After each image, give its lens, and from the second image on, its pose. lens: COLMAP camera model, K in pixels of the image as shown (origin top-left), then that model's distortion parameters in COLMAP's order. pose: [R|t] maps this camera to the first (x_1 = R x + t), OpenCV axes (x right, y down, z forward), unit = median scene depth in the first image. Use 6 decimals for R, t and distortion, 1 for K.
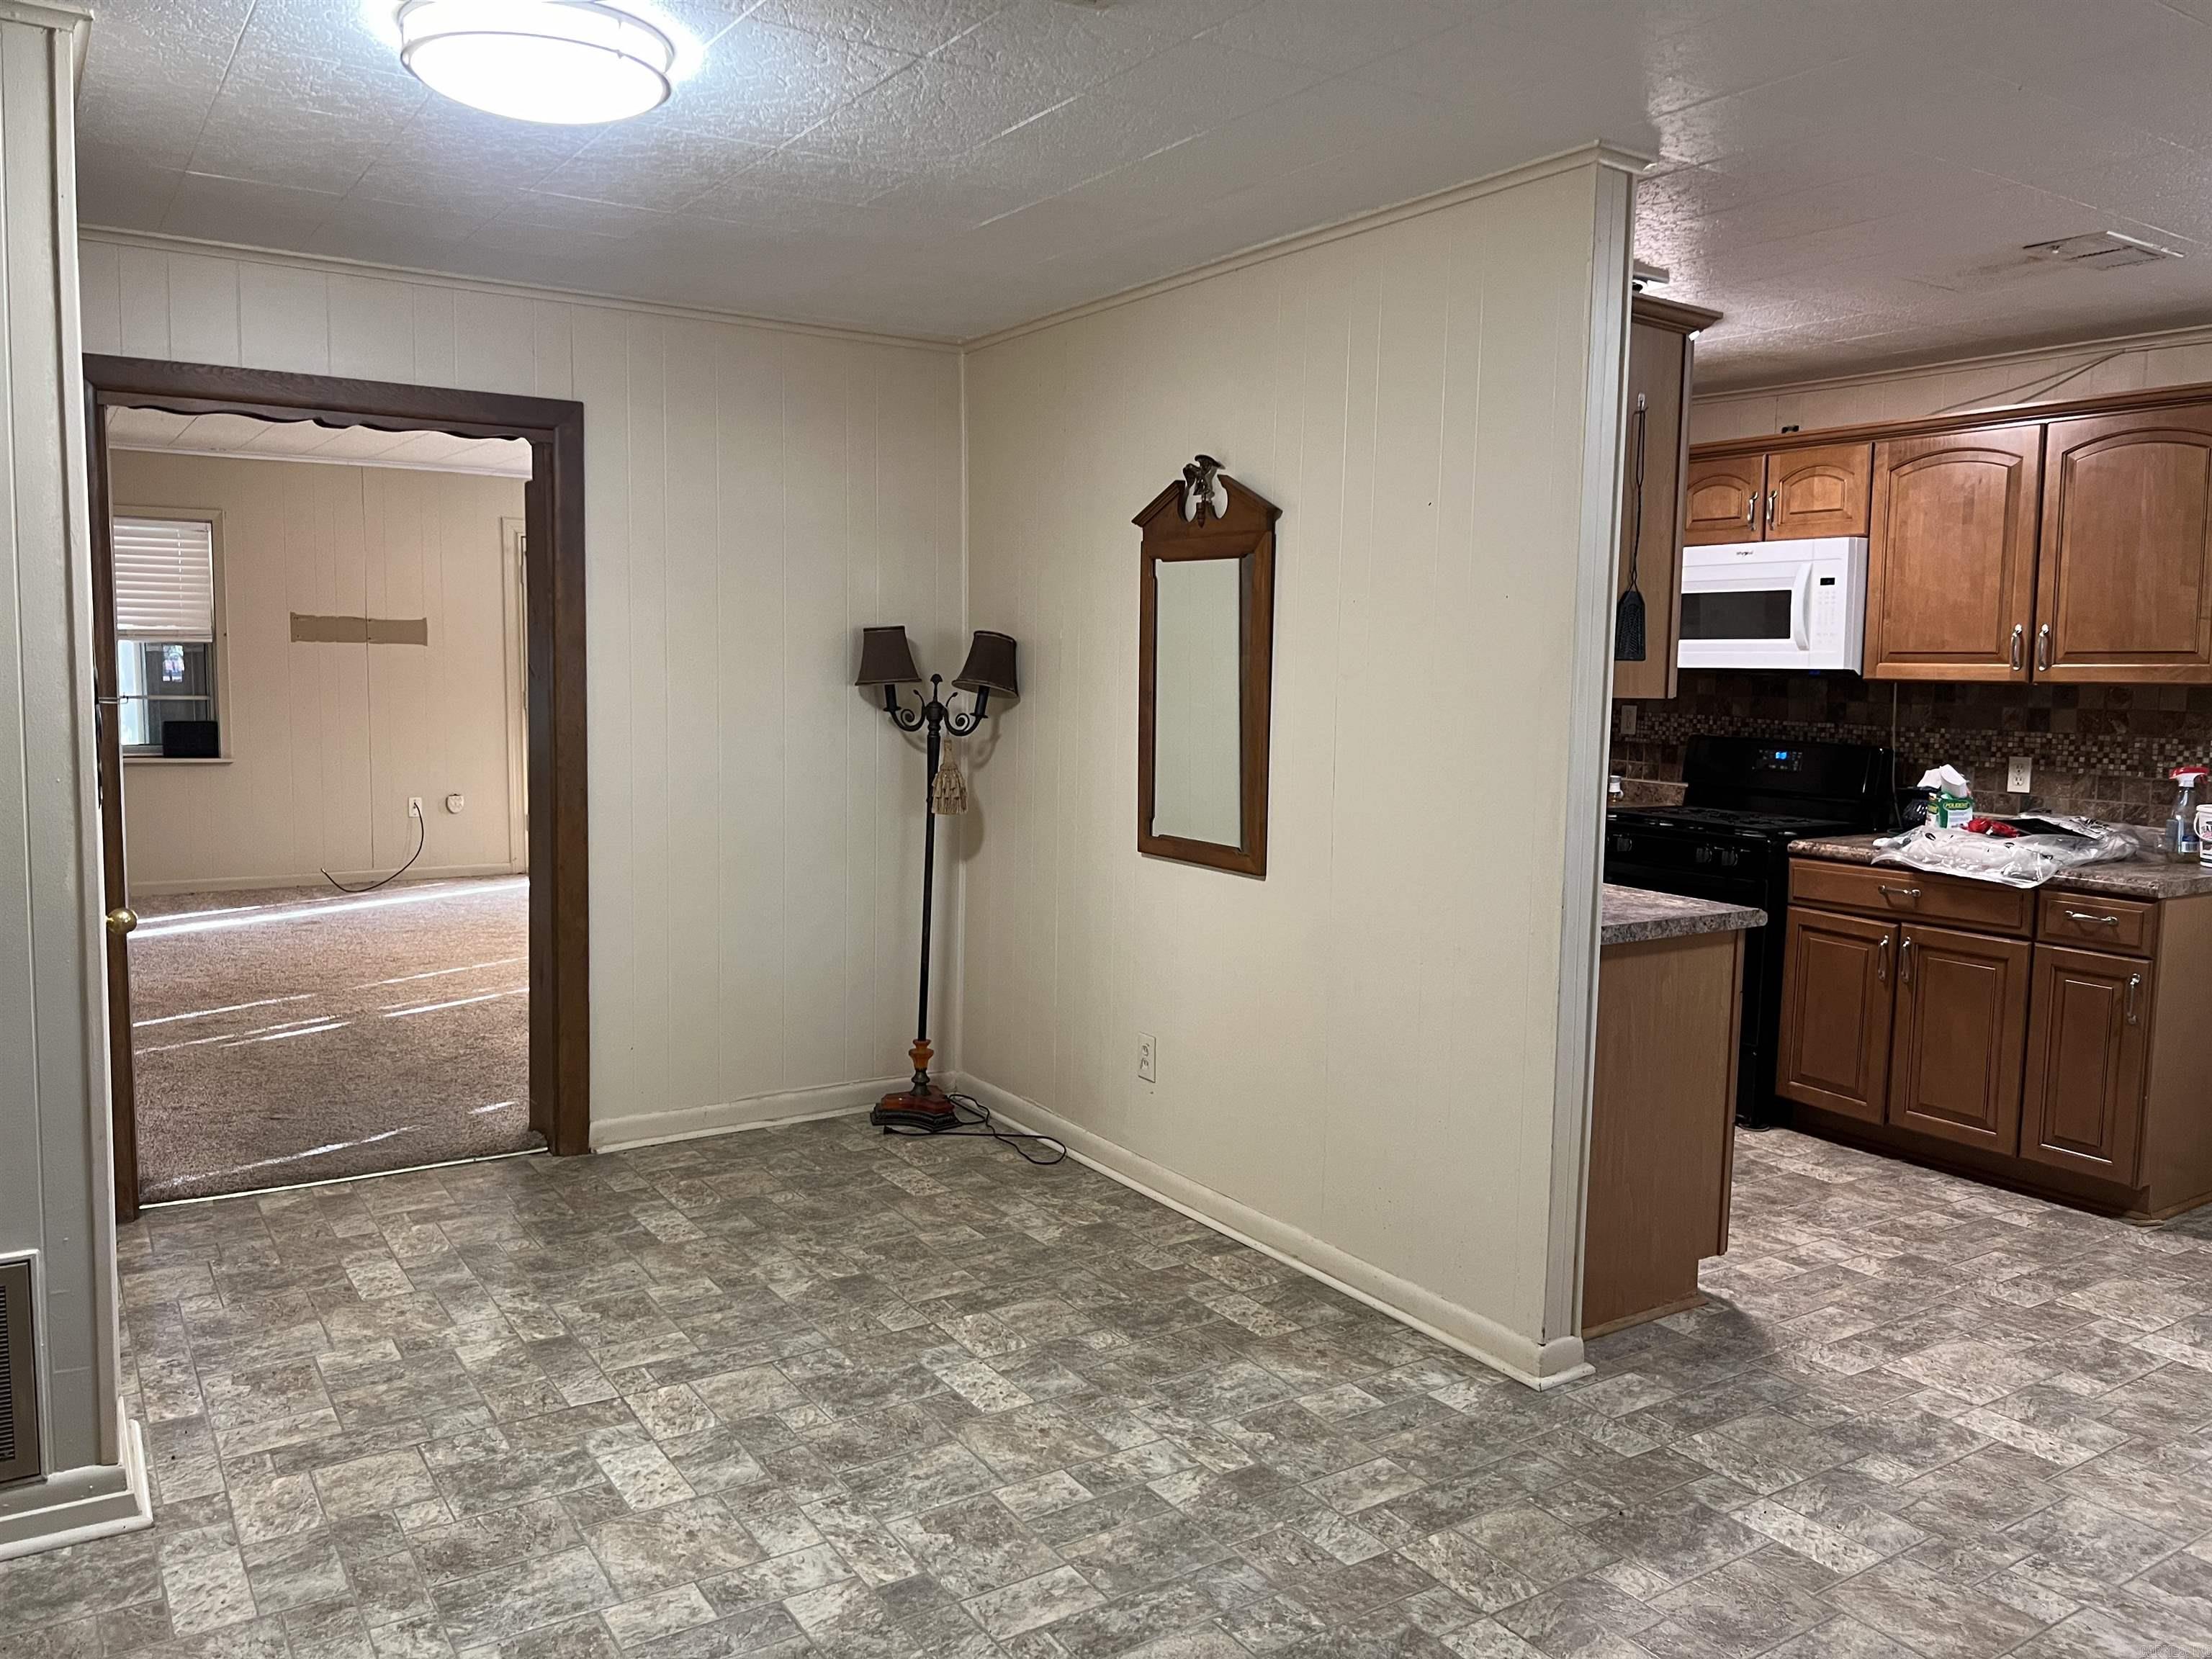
lens RADIAL K [[1663.5, 0, 1089.4], [0, 1663.5, 797.8], [0, 0, 1]] dist [0.052394, -0.059584]
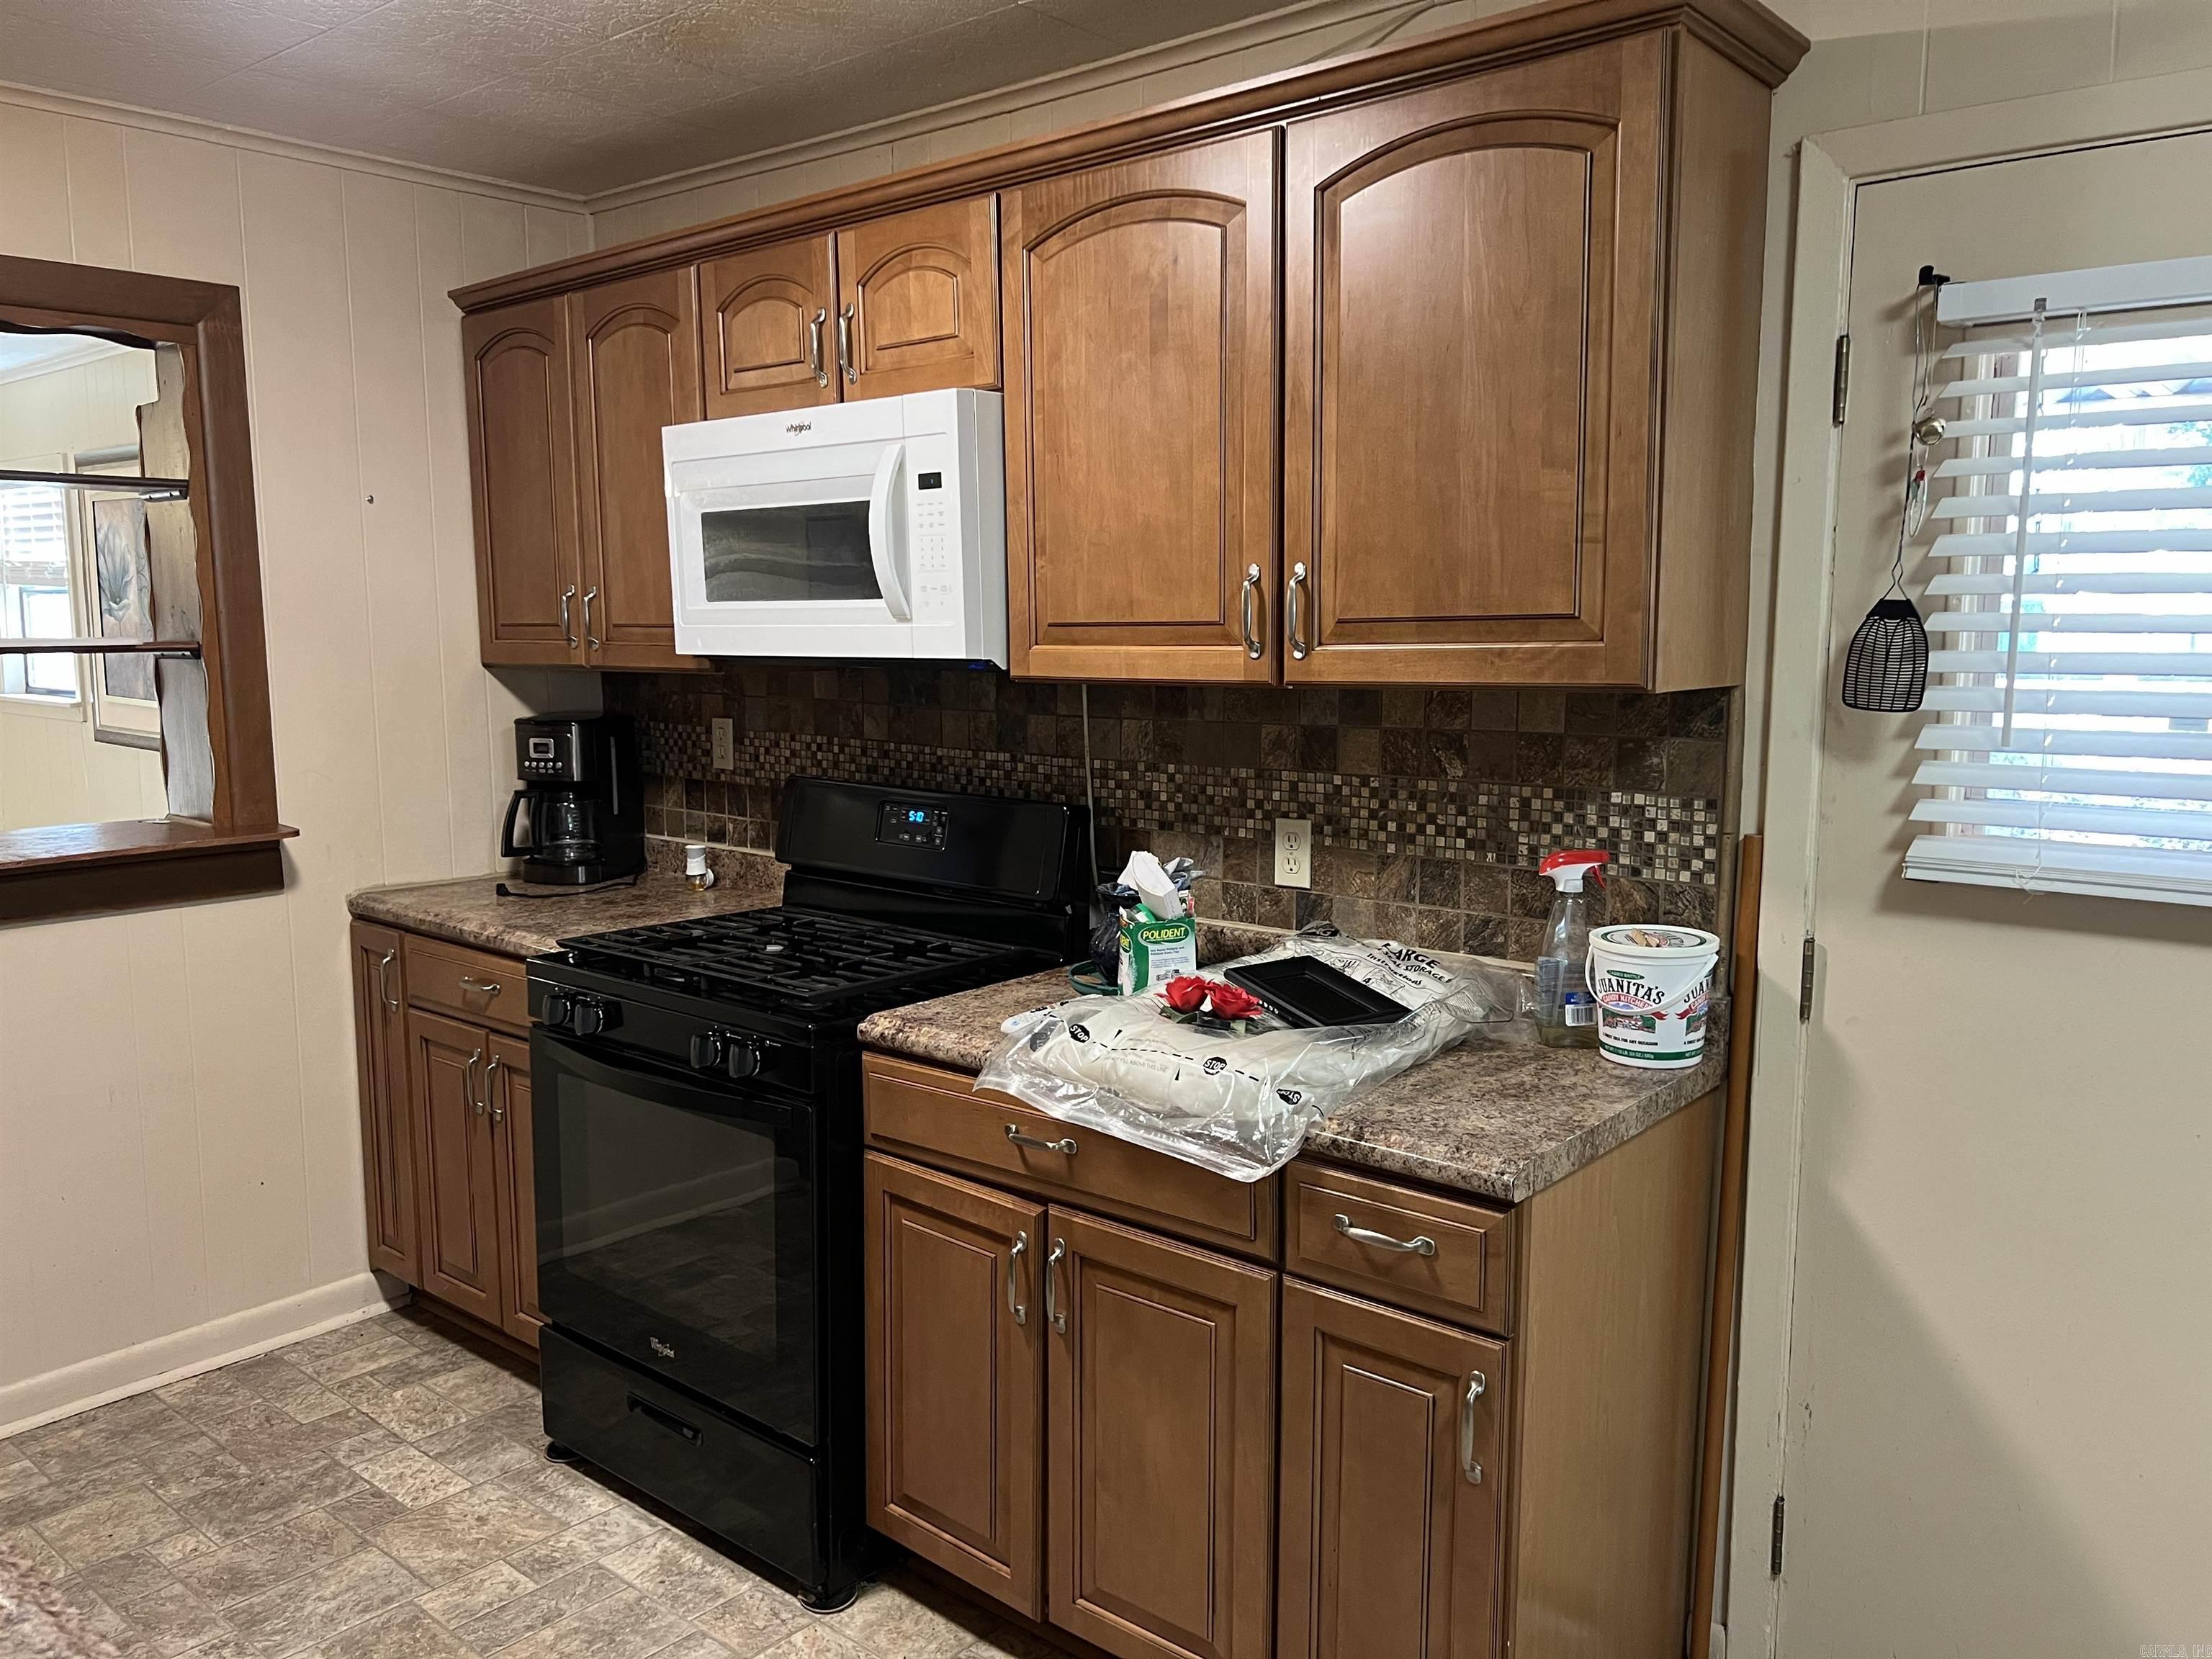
lens RADIAL K [[1663.5, 0, 1089.2], [0, 1663.5, 823.8], [0, 0, 1]] dist [0.052394, -0.059584]
pose [[0.957326, -0.051073, 0.284463, 0.342511], [0.042147, 0.998411, 0.037416, -0.044814], [-0.285921, -0.023830, 0.957957, 0.516775]]
